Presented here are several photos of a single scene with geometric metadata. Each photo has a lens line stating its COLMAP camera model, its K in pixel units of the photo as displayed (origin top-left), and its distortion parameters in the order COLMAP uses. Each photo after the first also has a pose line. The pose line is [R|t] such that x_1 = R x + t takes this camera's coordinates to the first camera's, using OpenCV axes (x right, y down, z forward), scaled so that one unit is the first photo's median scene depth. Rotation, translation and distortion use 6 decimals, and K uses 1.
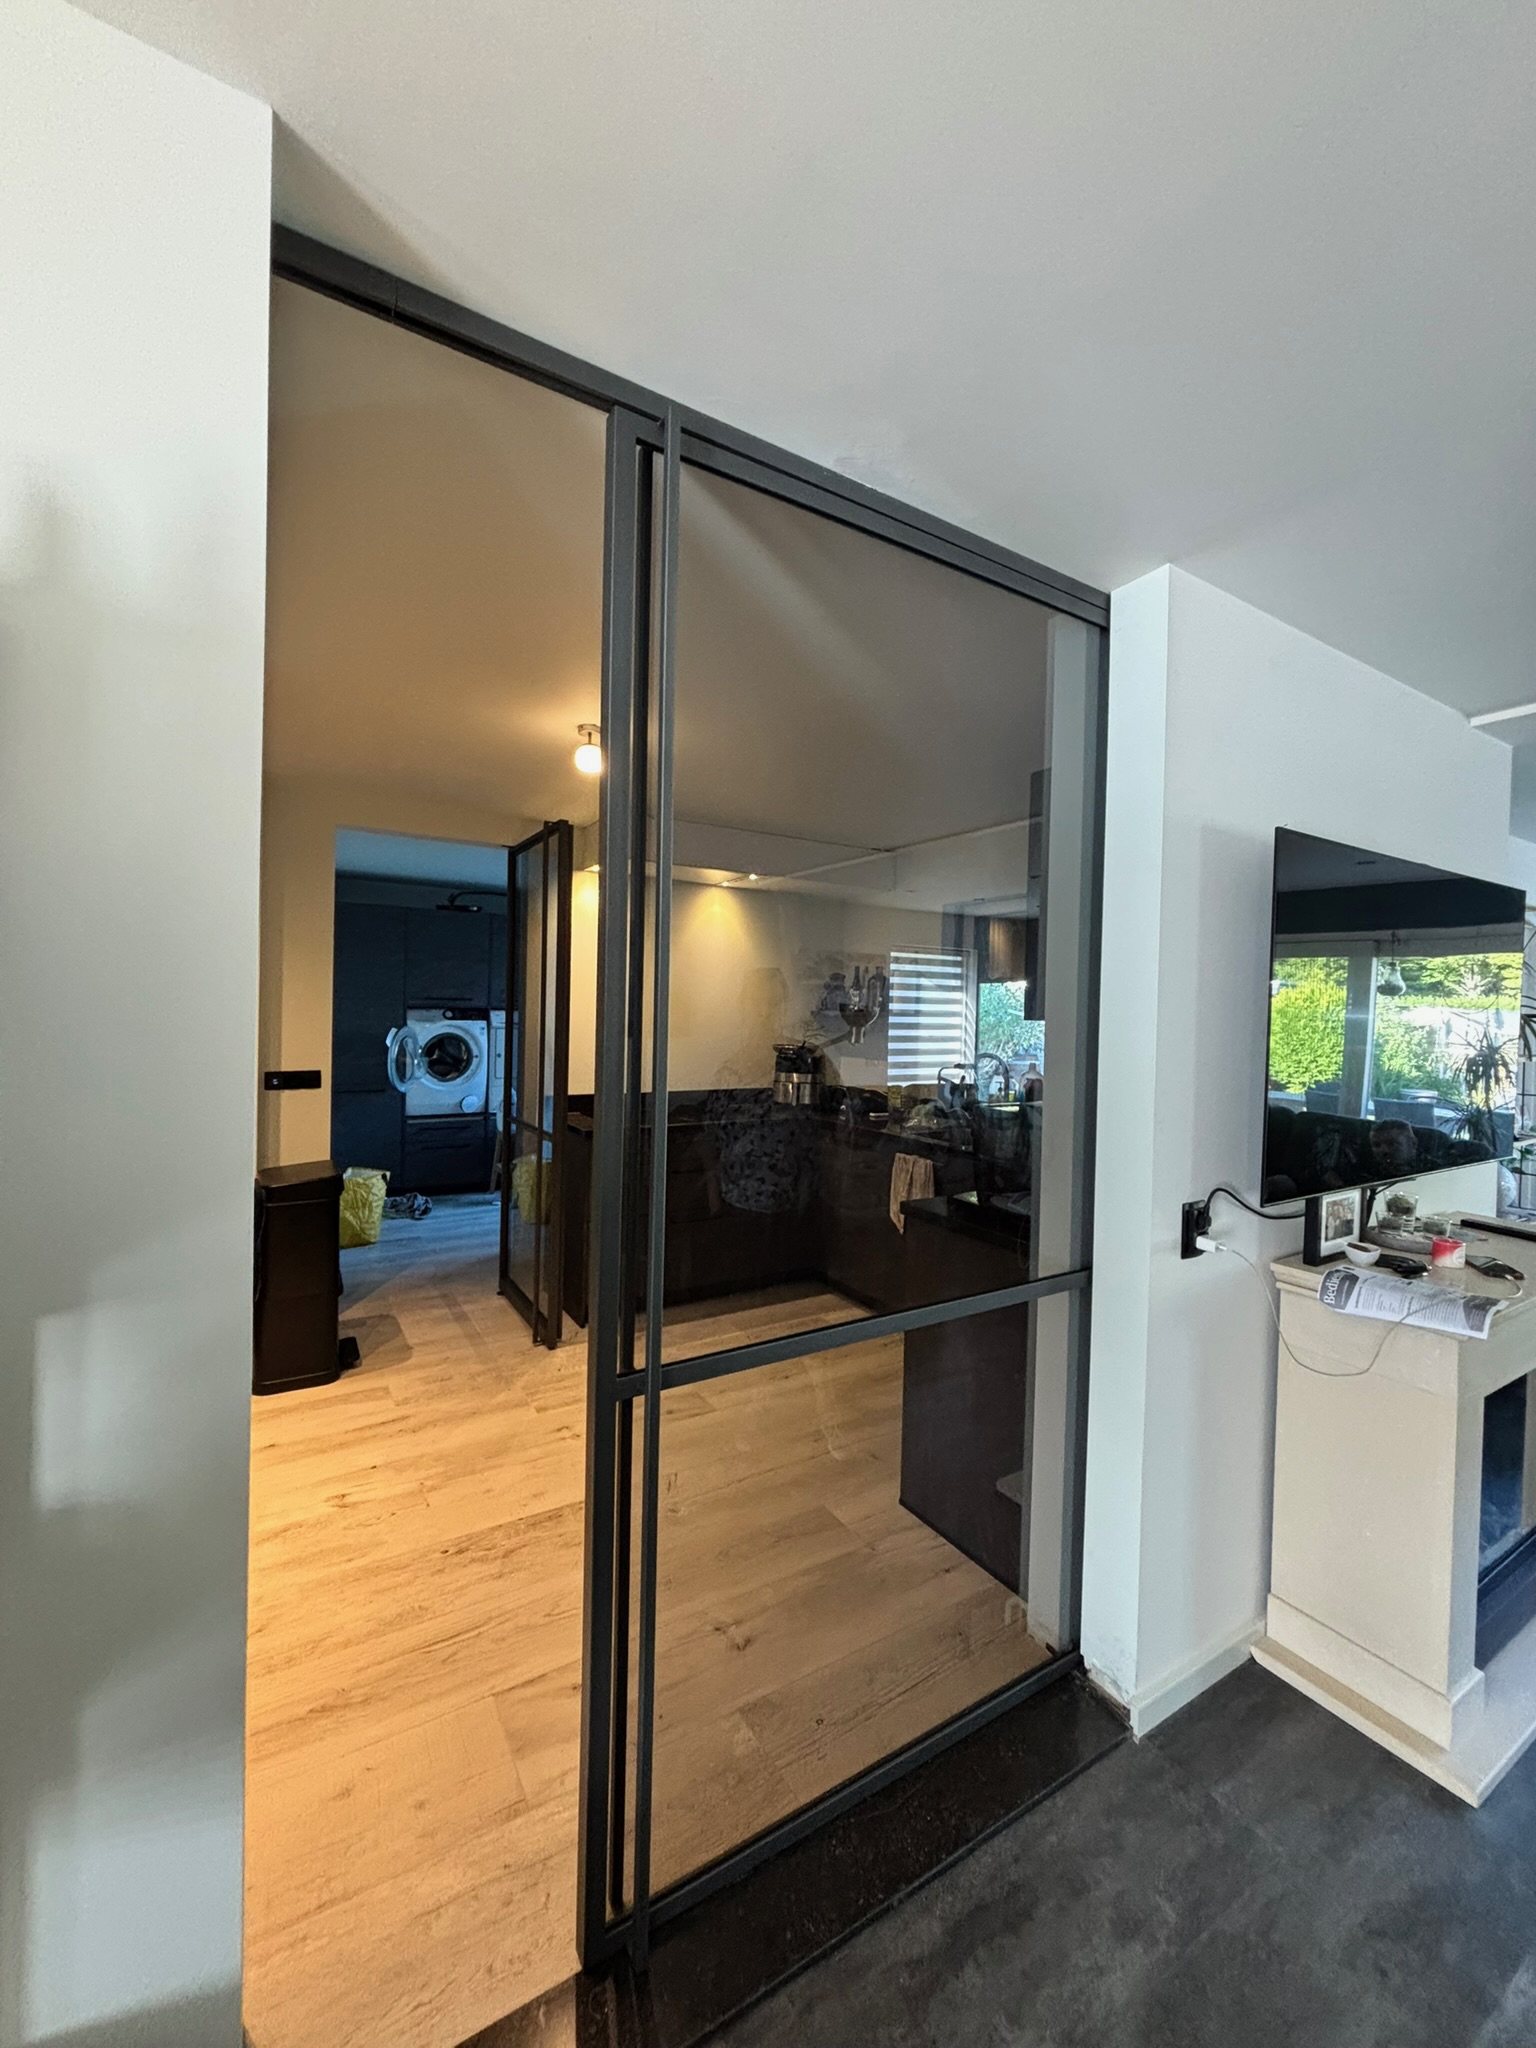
lens RADIAL K [[827.6, 0, 773.4], [0, 827.6, 1016.6], [0, 0, 1]] dist [0.001692, -0.001121]
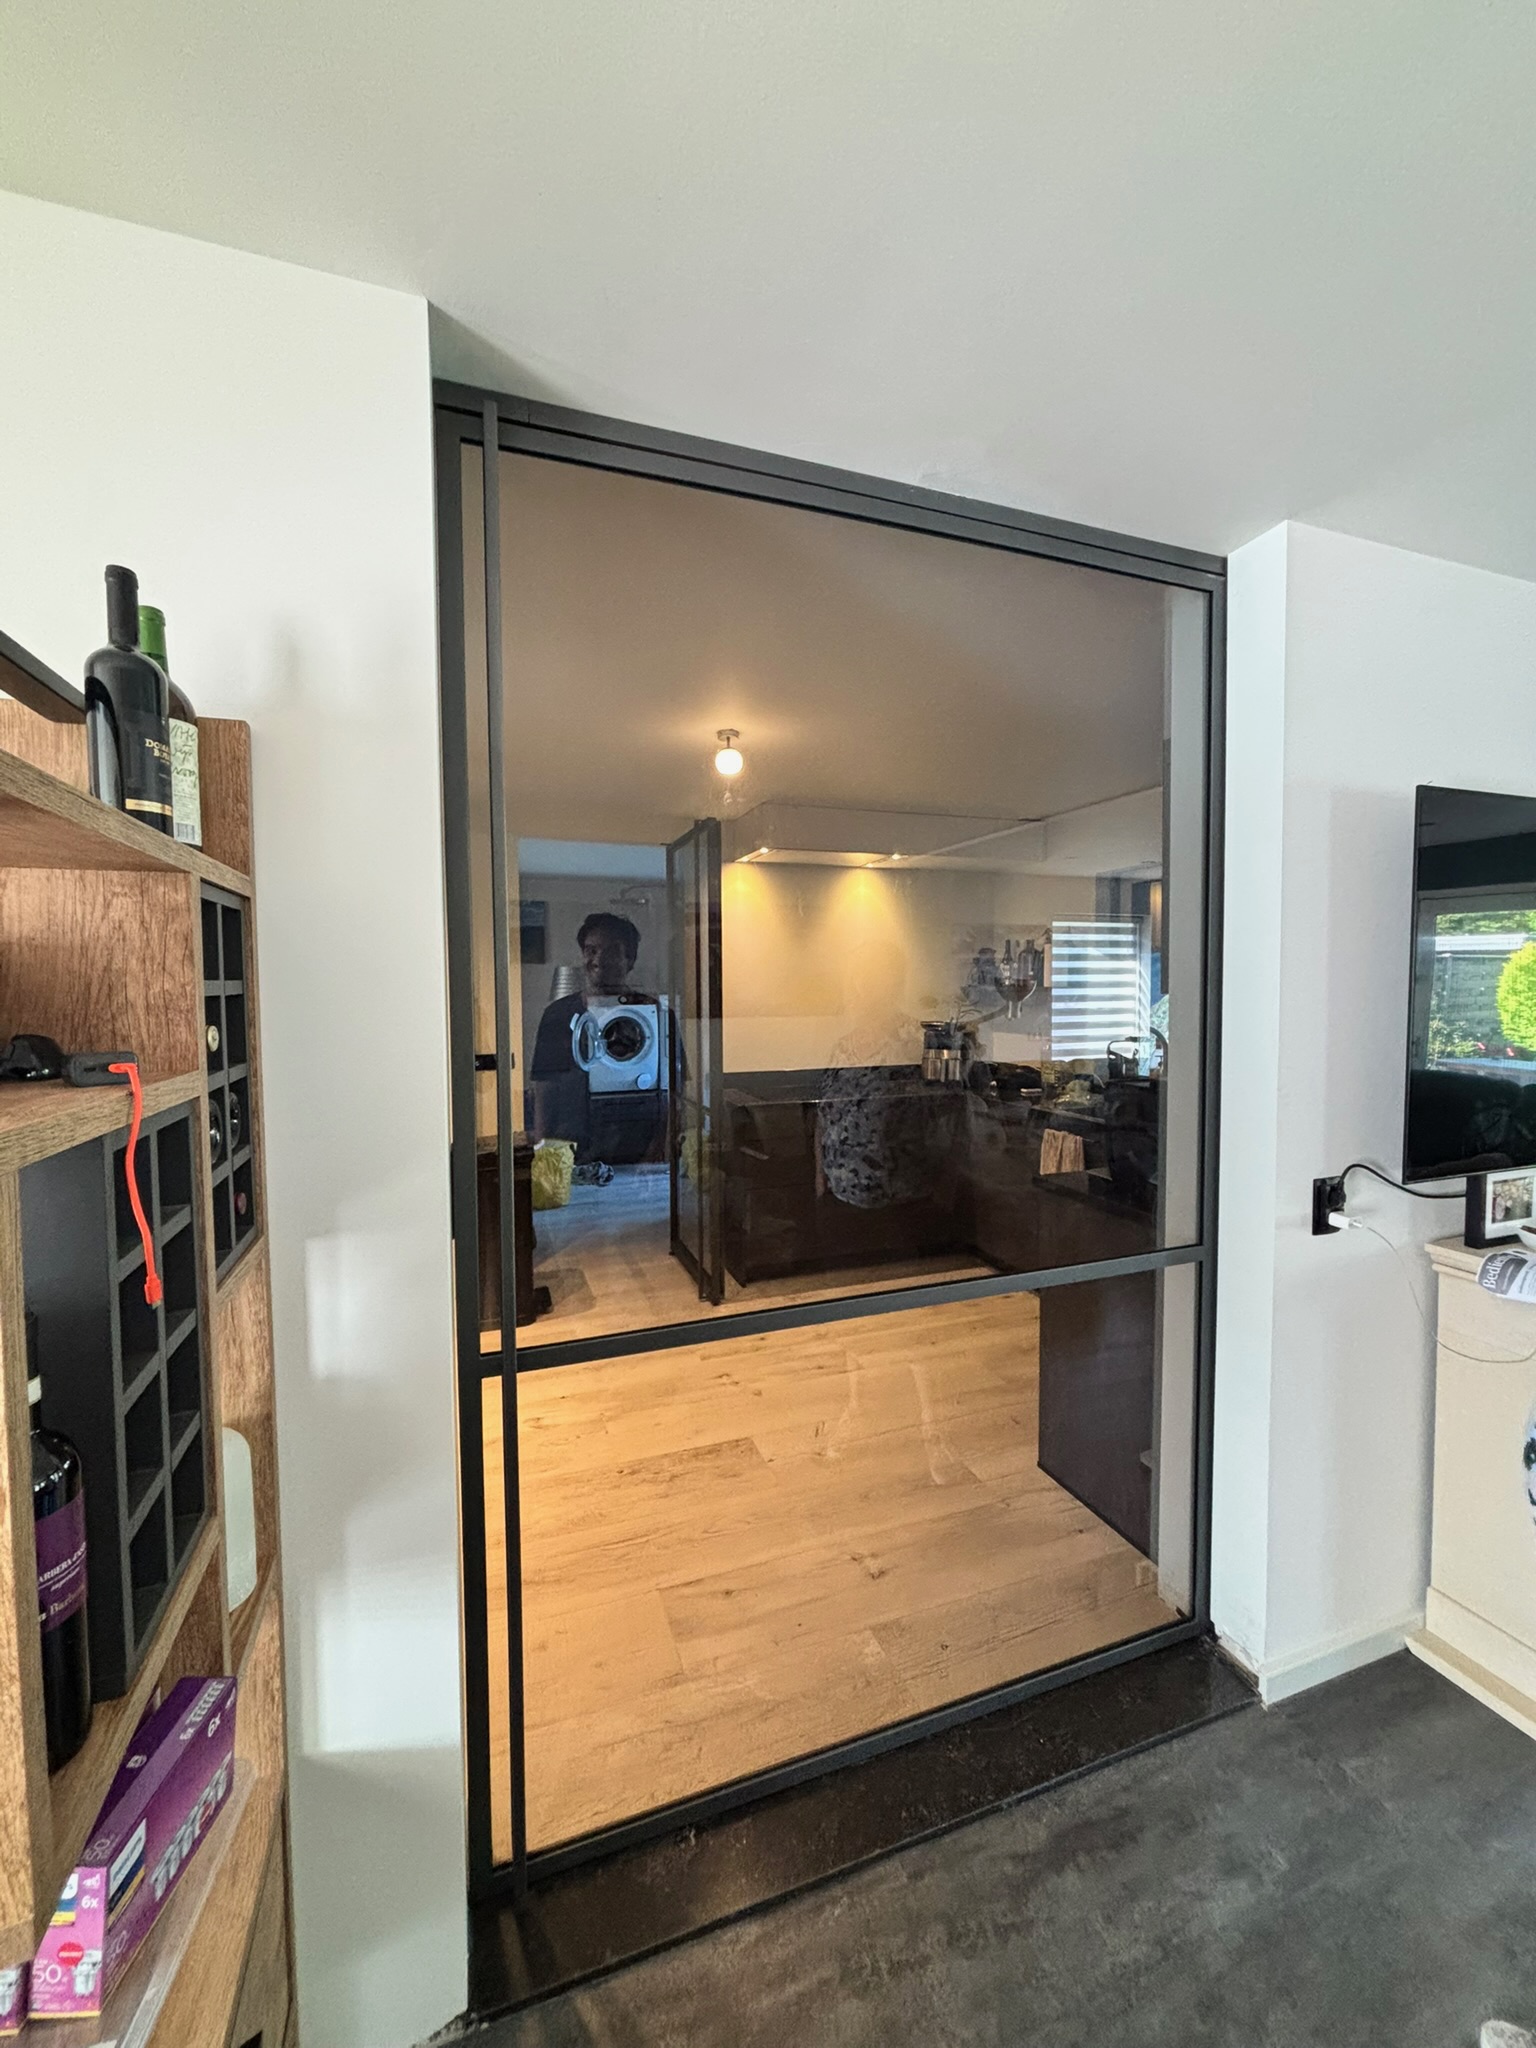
lens RADIAL K [[827.6, 0, 773.7], [0, 827.6, 1015.5], [0, 0, 1]] dist [0.001692, -0.001121]
pose [[0.979052, -0.021811, -0.202437, 0.068280], [0.027299, 0.999331, 0.024357, -0.008239], [0.201770, -0.029374, 0.978992, -0.077285]]
